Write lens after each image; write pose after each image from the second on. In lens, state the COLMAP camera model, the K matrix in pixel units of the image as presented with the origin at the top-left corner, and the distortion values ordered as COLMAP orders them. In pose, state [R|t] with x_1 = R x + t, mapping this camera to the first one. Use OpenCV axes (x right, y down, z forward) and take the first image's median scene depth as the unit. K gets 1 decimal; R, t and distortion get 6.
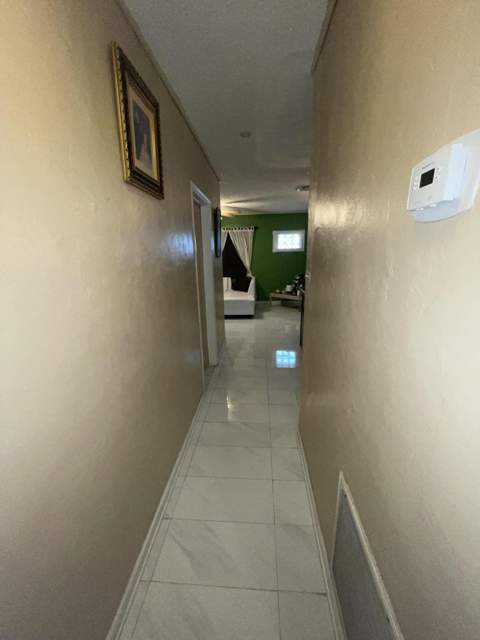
lens RADIAL K [[258.2, 0, 240.0], [0, 258.2, 320.0], [0, 0, 1]] dist [-0.001940, -0.000215]
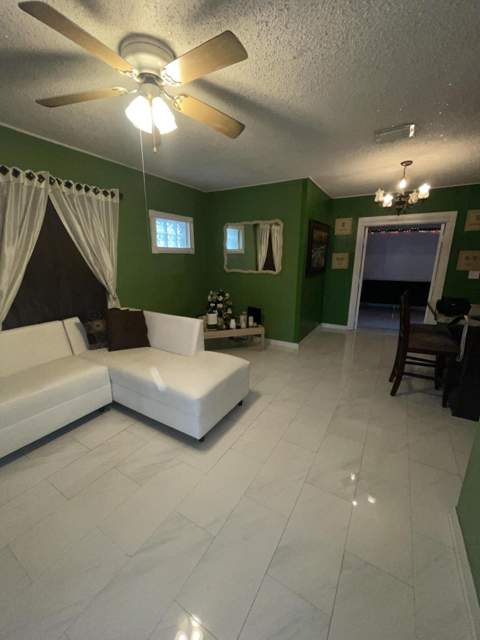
lens RADIAL K [[256.0, 0, 240.0], [0, 256.0, 320.0], [0, 0, 1]] dist [-0.000460, -0.000056]
pose [[0.452680, -0.200279, 0.868889, -0.252516], [0.183348, 0.974533, 0.129107, -0.170837], [-0.872619, 0.100865, 0.477873, 0.633479]]
